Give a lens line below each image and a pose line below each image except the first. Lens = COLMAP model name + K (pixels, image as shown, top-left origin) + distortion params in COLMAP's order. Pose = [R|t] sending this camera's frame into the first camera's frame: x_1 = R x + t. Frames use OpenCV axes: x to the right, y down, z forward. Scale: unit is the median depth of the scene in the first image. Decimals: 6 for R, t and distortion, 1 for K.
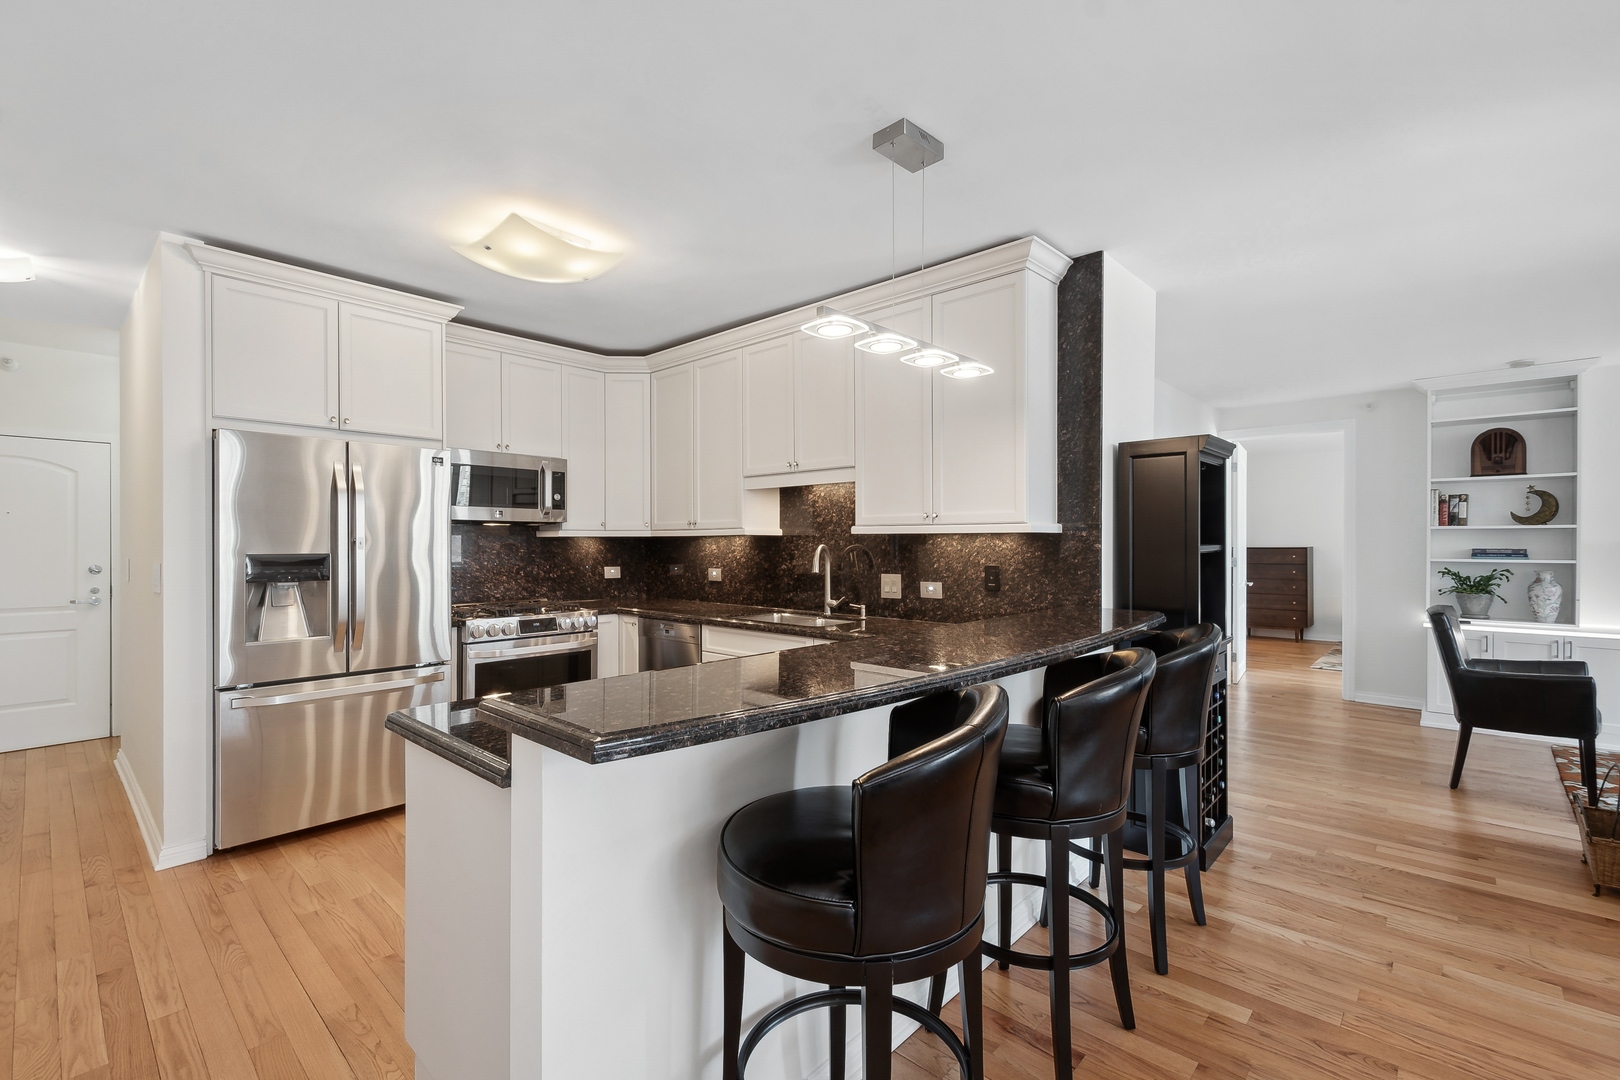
lens RADIAL K [[712.2, 0, 814.5], [0, 712.2, 544.2], [0, 0, 1]] dist [0.012914, -0.003526]
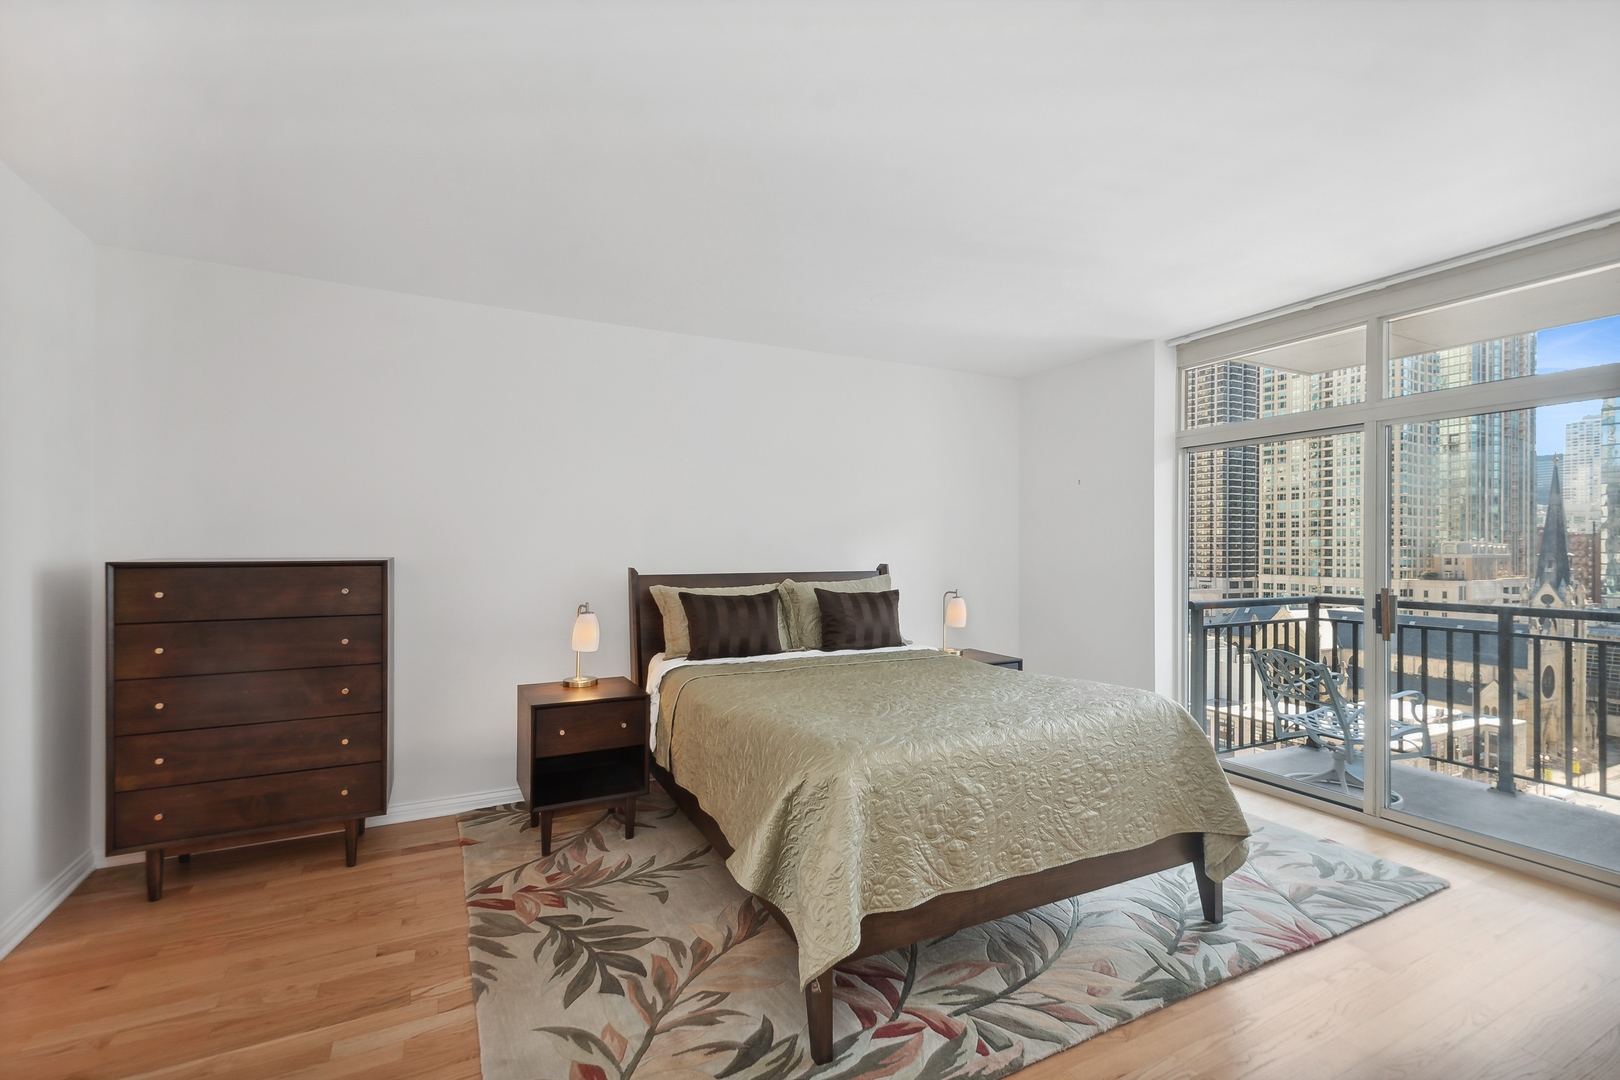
lens RADIAL K [[712.2, 0, 810.7], [0, 712.2, 547.4], [0, 0, 1]] dist [0.012914, -0.003526]
pose [[0.356436, 0.005182, 0.934305, 0.856641], [-0.005503, 0.999979, -0.003447, -0.001770], [-0.934303, -0.003913, 0.356457, 1.326652]]
